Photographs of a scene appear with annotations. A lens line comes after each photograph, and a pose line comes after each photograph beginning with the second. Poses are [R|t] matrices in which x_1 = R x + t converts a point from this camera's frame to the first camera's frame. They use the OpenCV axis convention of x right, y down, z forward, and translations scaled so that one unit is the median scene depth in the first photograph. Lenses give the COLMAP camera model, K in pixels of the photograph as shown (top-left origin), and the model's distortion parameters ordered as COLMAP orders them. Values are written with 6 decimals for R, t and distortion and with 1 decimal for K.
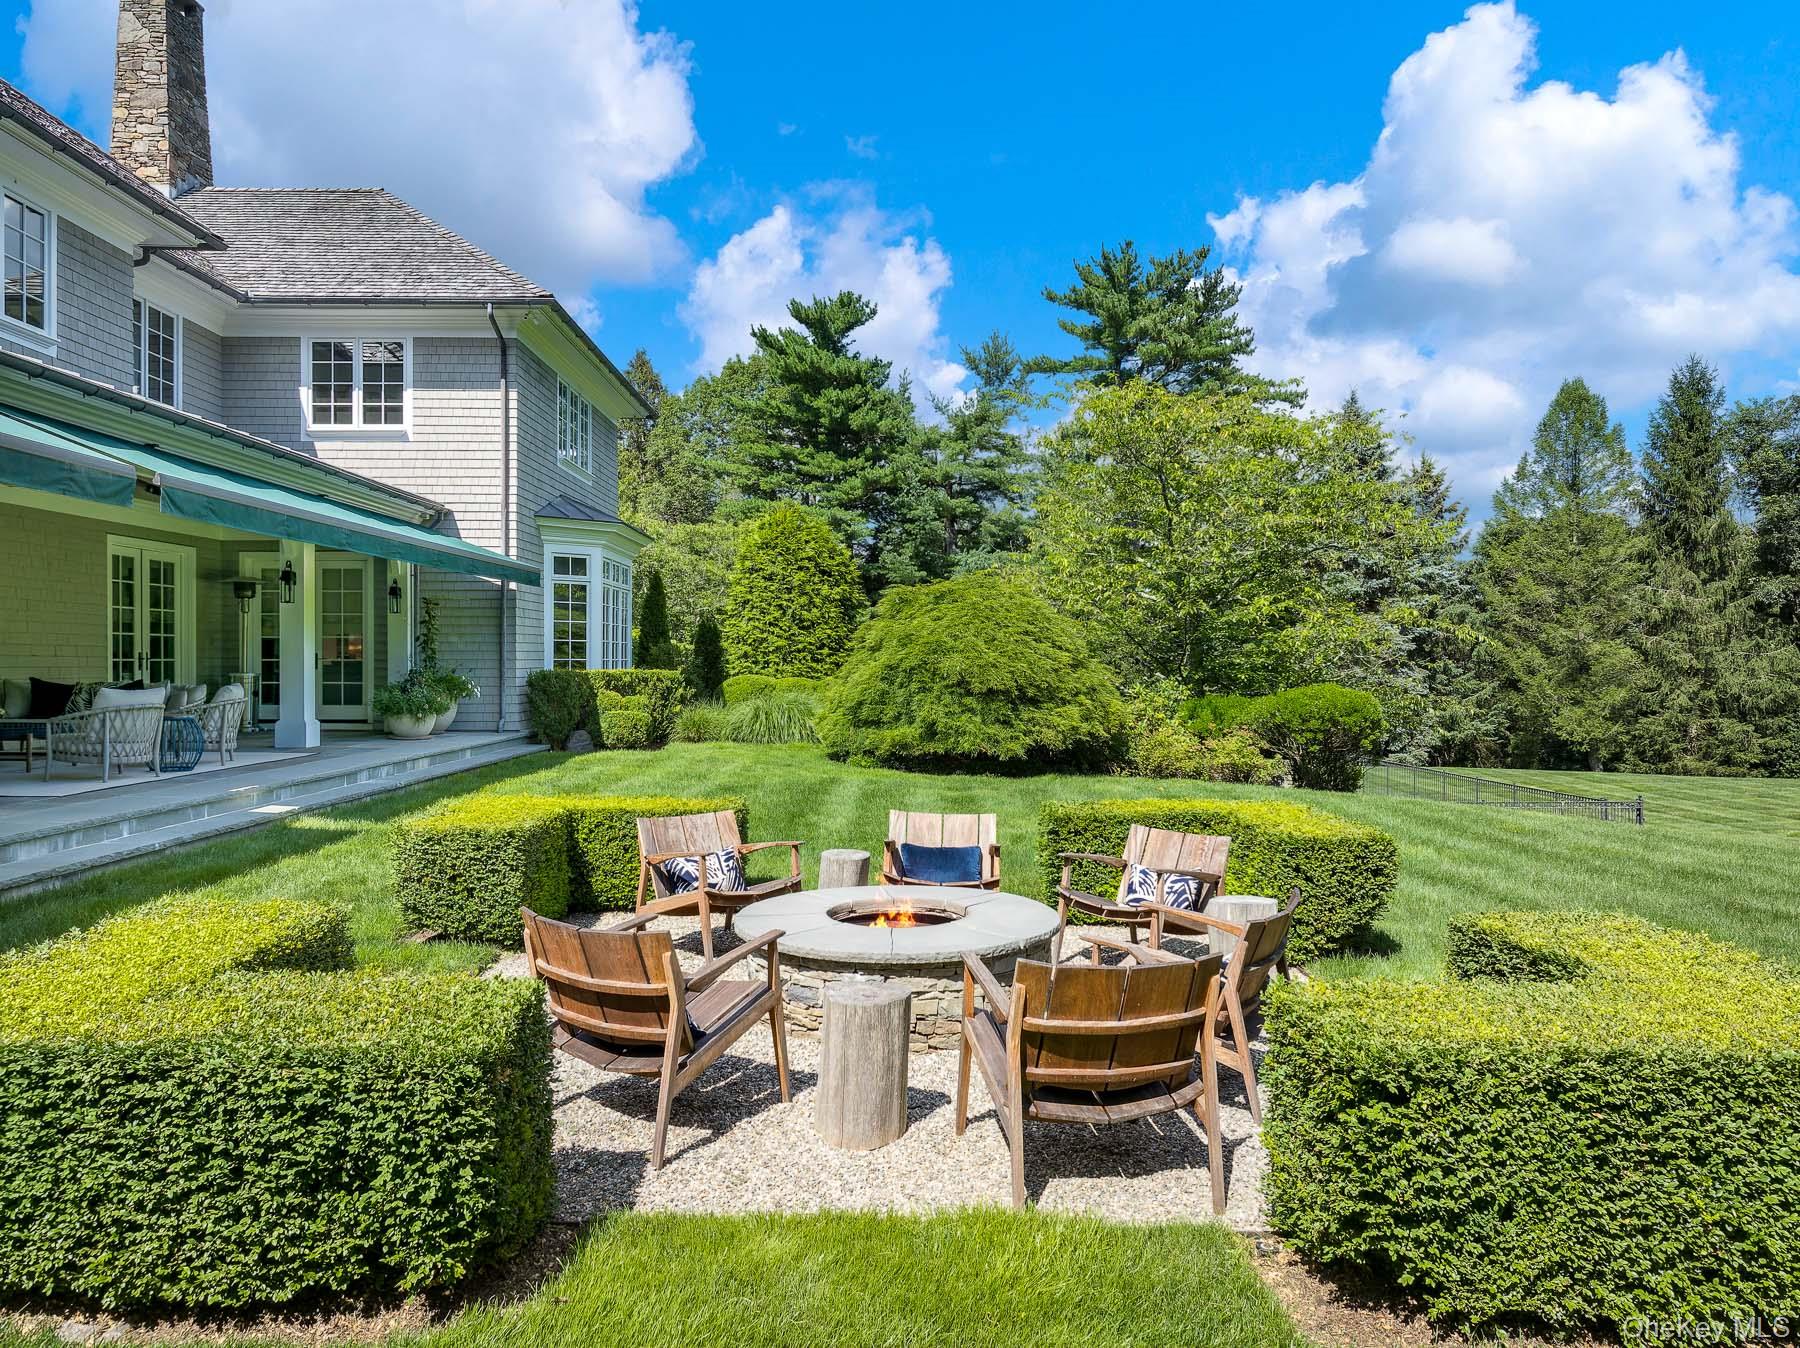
lens RADIAL K [[1239.3, 0, 894.8], [0, 1239.3, 669.0], [0, 0, 1]] dist [0.006991, 0.001962]
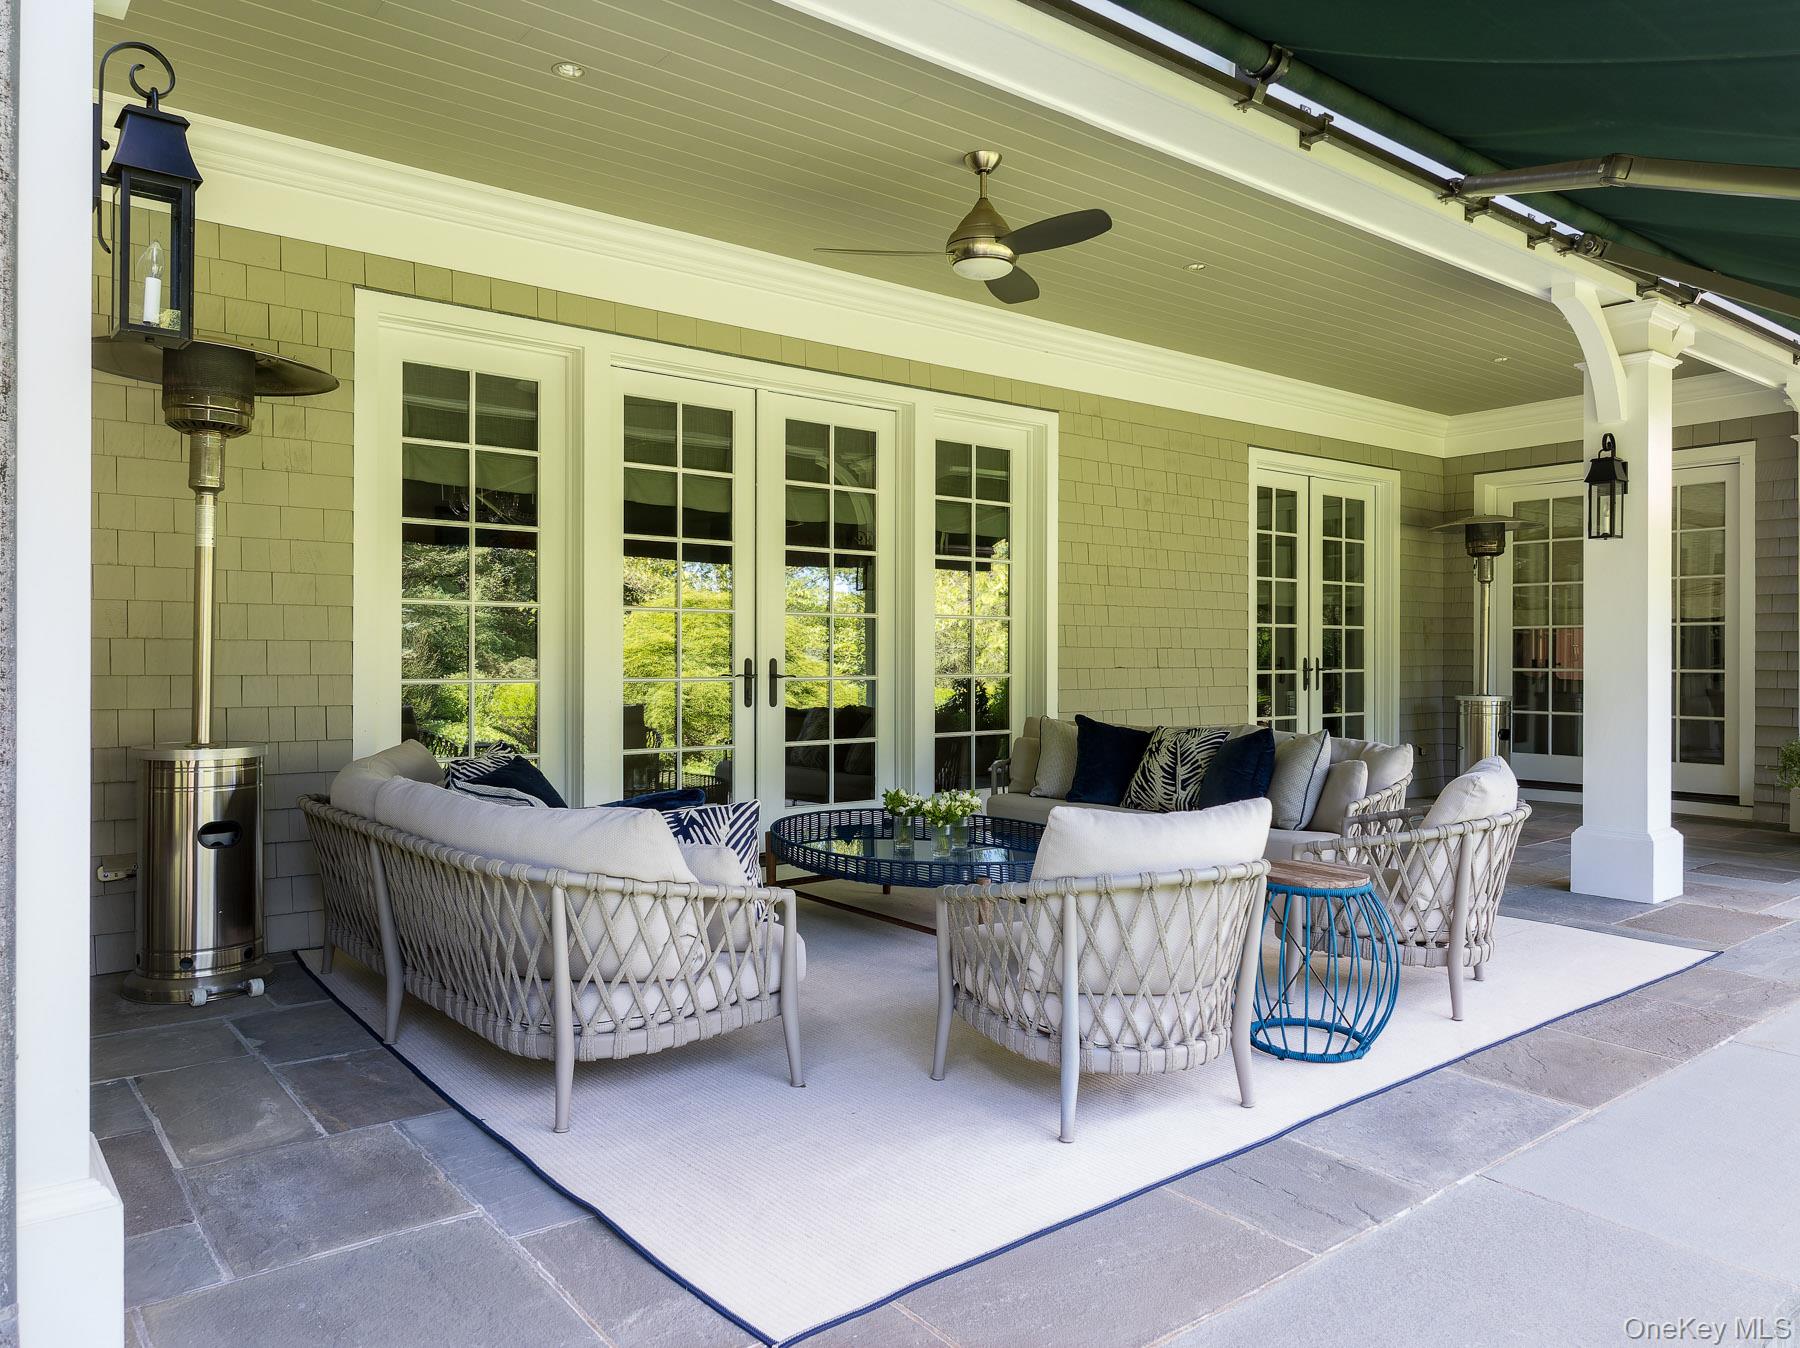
lens RADIAL K [[1239.3, 0, 894.8], [0, 1239.3, 669.0], [0, 0, 1]] dist [0.006991, 0.001962]
pose [[0.615779, 0.005594, -0.787899, -0.279423], [-0.002187, 0.999983, 0.005391, -0.011231], [0.787916, -0.001597, 0.615781, 0.508377]]
